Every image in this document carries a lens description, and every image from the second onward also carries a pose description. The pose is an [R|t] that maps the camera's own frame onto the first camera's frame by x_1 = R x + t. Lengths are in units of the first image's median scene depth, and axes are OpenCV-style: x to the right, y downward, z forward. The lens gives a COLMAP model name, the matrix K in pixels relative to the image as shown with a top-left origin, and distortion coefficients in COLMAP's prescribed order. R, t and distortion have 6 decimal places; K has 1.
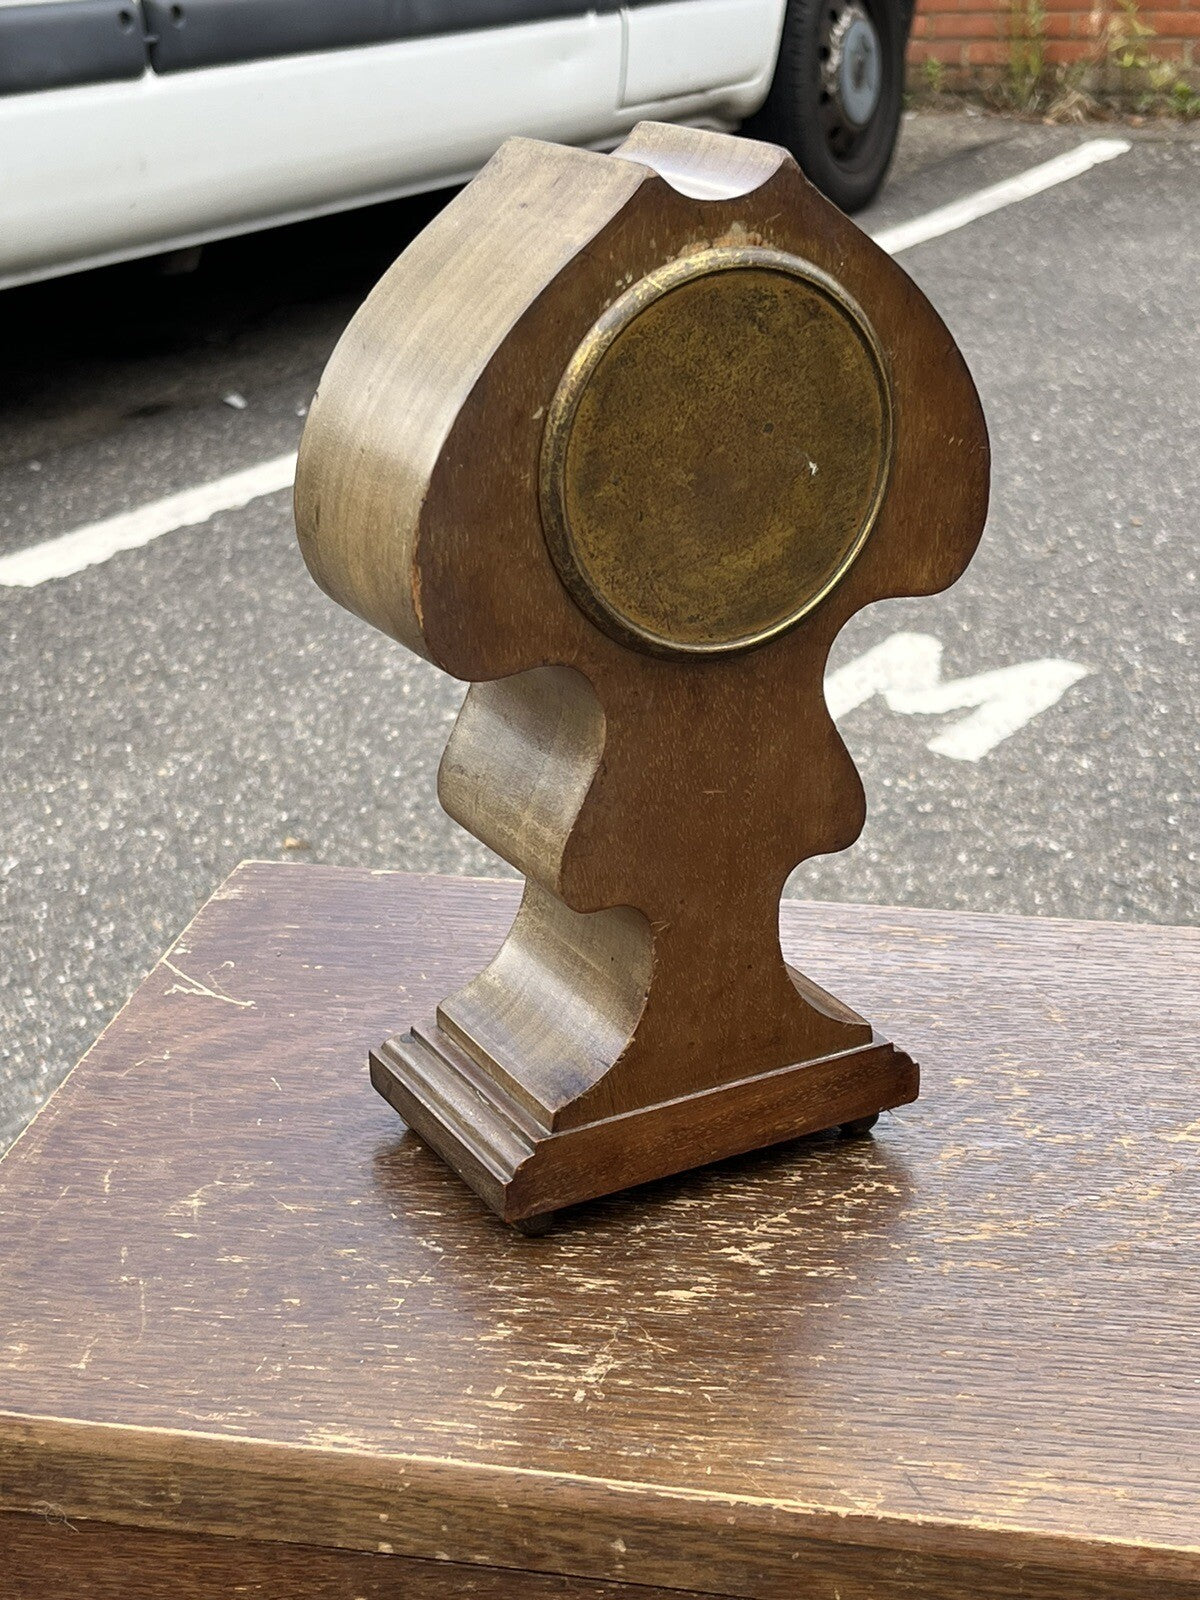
lens RADIAL K [[2468.4, 0, 603.7], [0, 2468.4, 764.3], [0, 0, 1]] dist [0.304154, -1.436619]
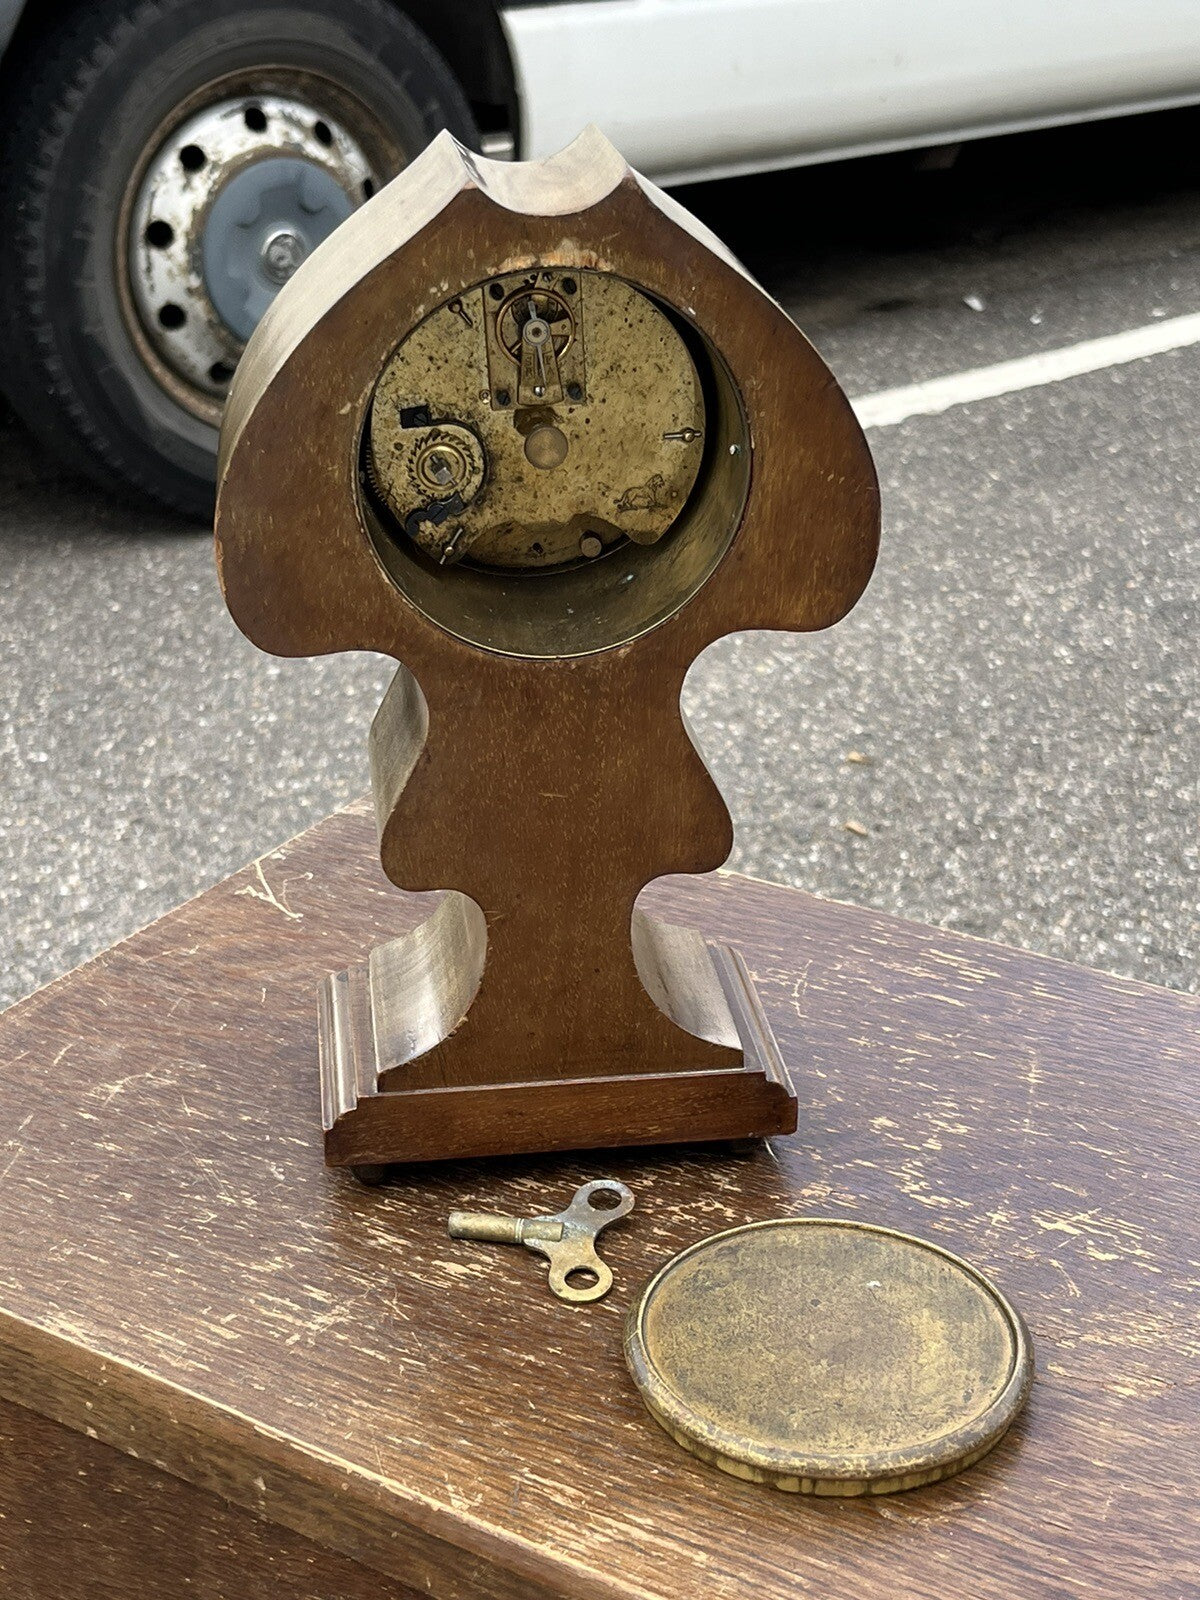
lens RADIAL K [[2484.2, 0, 636.3], [0, 2484.2, 796.1], [0, 0, 1]] dist [0.274073, -1.200883]
pose [[0.928202, 0.159197, -0.336299, 0.403896], [-0.138795, 0.986750, 0.084025, -0.076040], [0.345220, -0.031315, 0.937999, 0.052926]]
